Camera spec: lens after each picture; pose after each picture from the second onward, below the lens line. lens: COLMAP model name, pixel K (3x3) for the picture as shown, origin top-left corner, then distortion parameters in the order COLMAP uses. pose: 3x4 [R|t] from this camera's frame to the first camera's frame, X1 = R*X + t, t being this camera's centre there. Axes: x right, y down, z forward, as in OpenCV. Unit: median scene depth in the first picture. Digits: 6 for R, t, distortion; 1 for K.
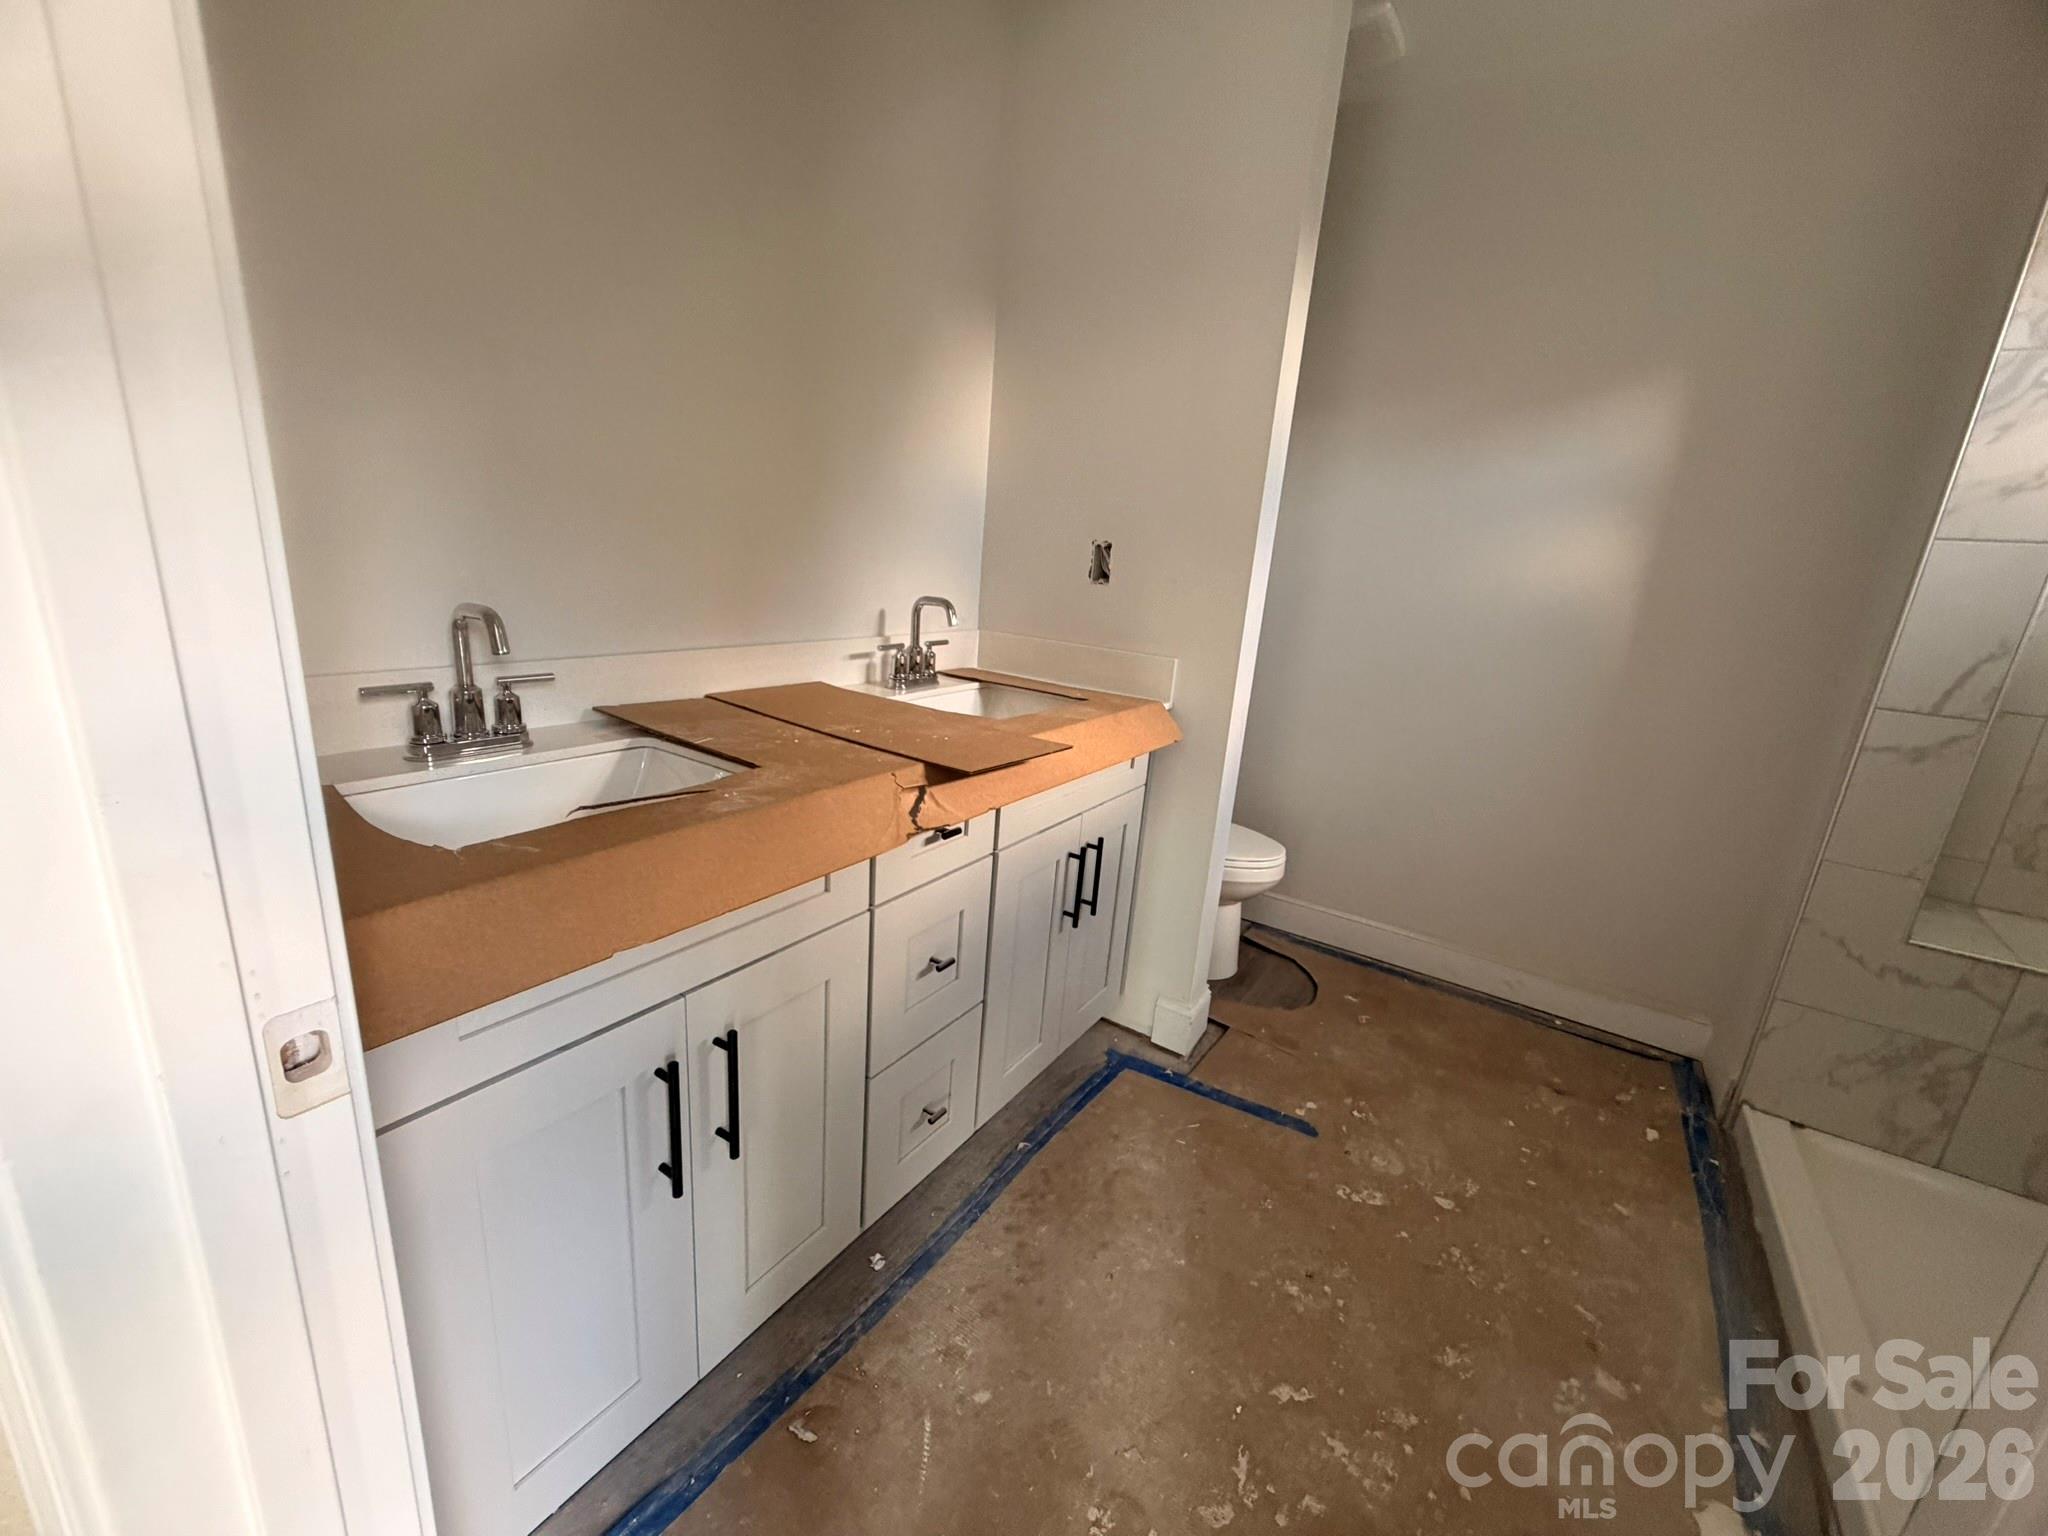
lens RADIAL K [[825.8, 0, 1019.2], [0, 825.8, 770.3], [0, 0, 1]] dist [0.000880, 0.000043]
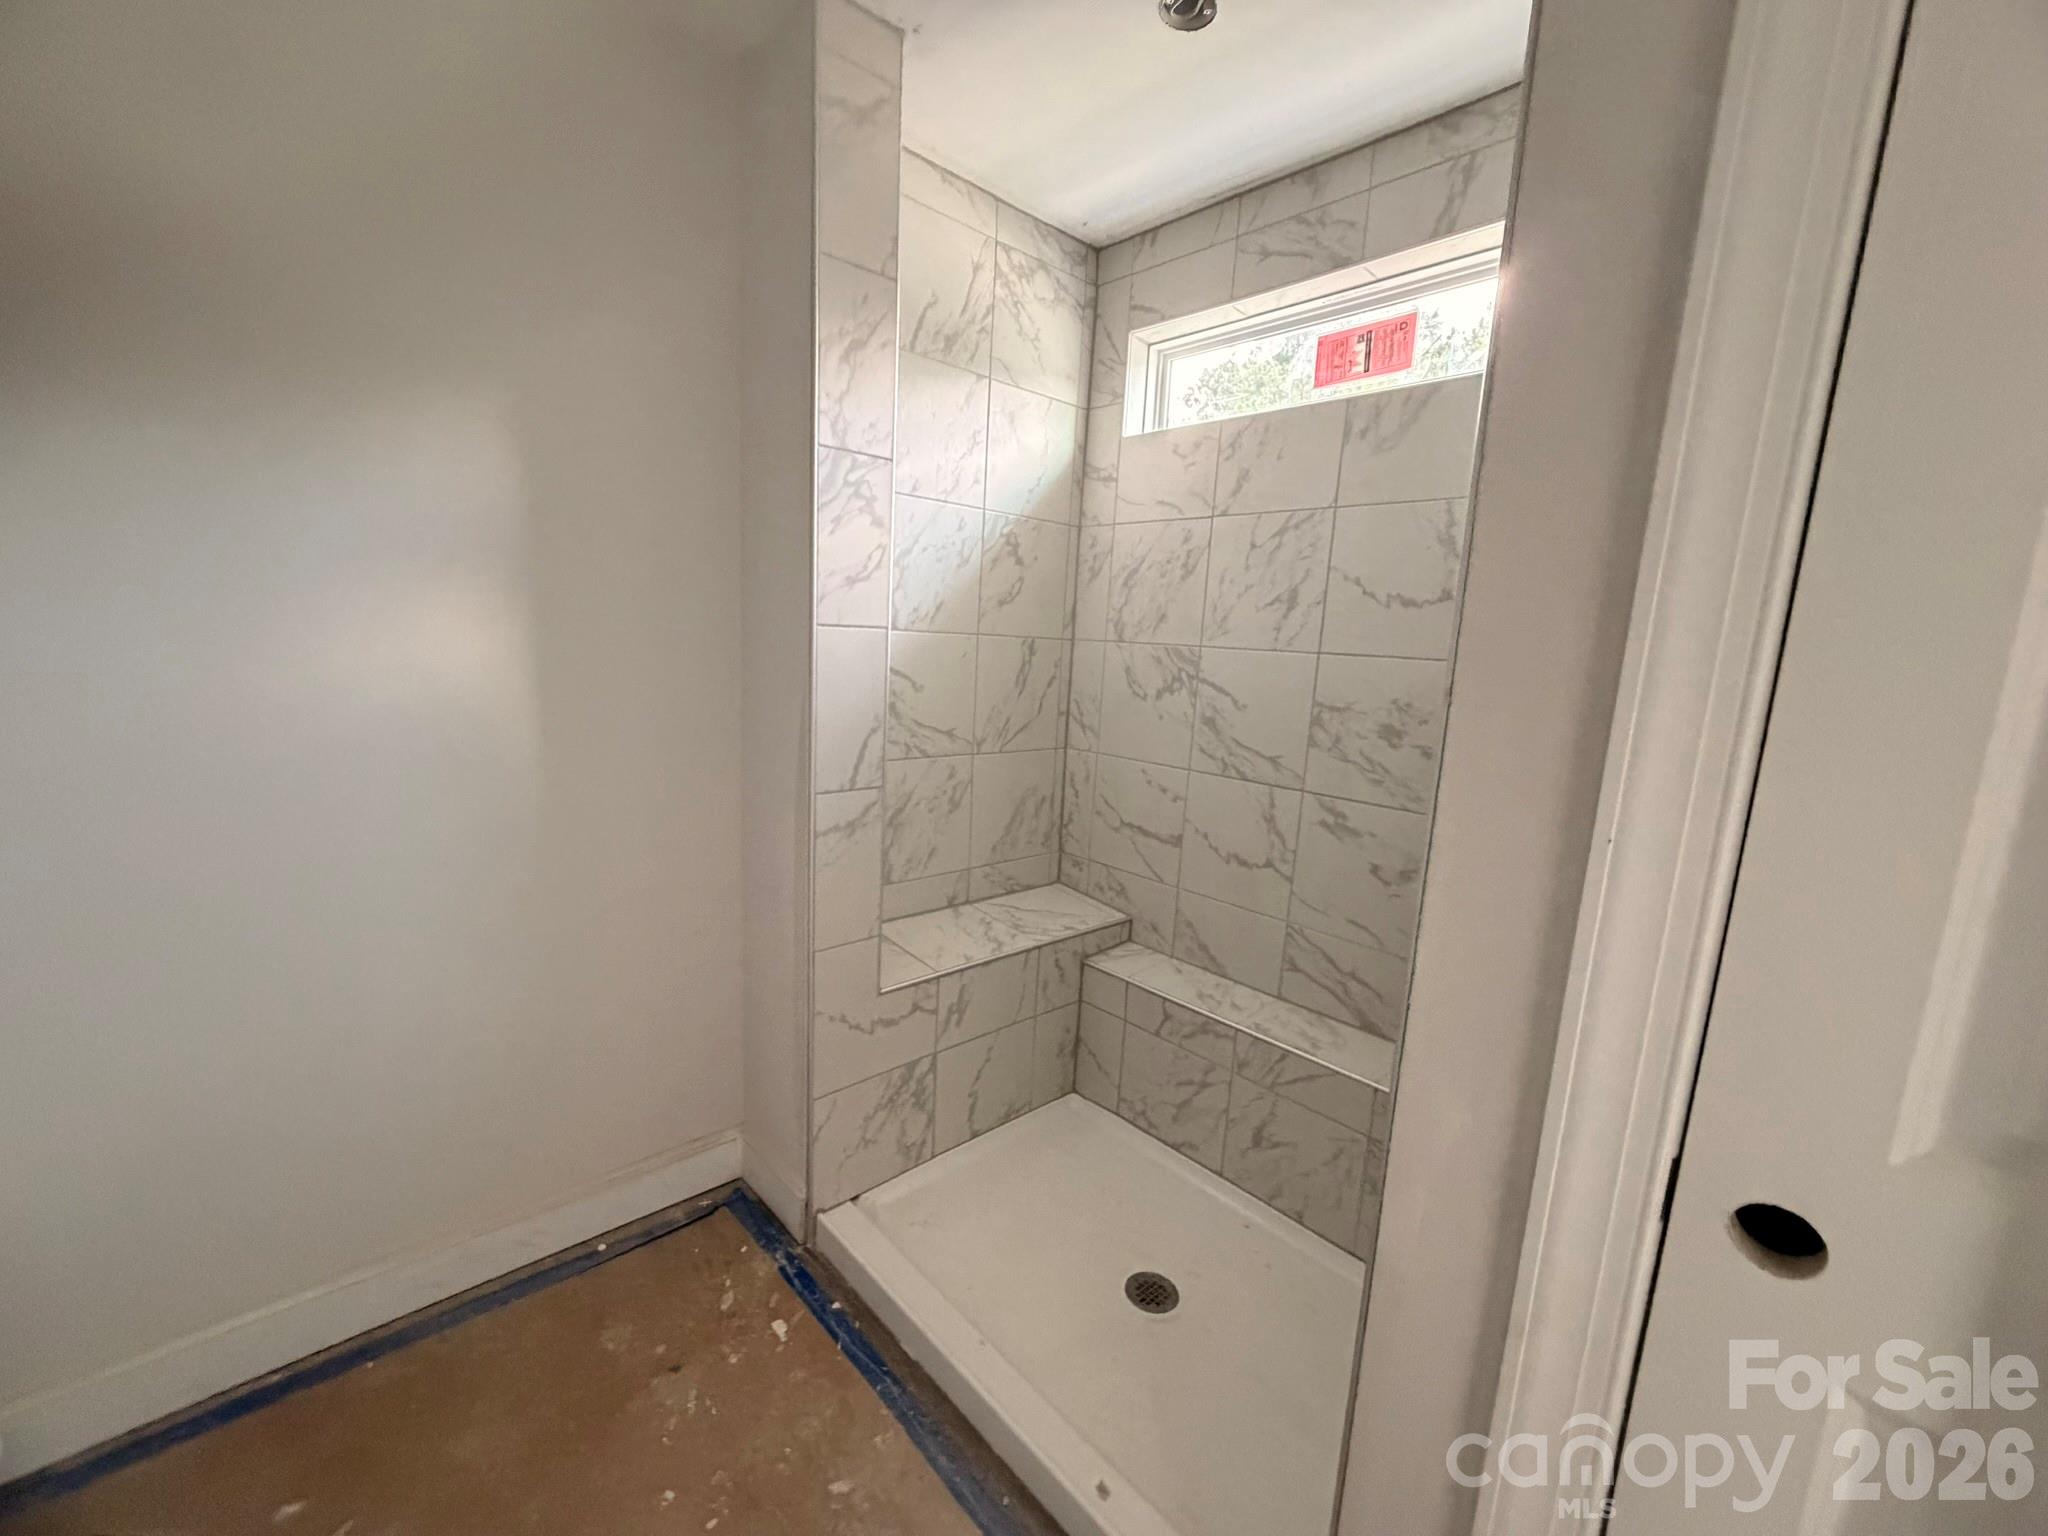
lens RADIAL K [[825.8, 0, 1019.2], [0, 825.8, 770.3], [0, 0, 1]] dist [0.000880, 0.000043]
pose [[0.236469, -0.212596, 0.948096, 0.162990], [0.224596, 0.961303, 0.159540, -0.196507], [-0.945325, 0.175212, 0.275067, 0.479139]]
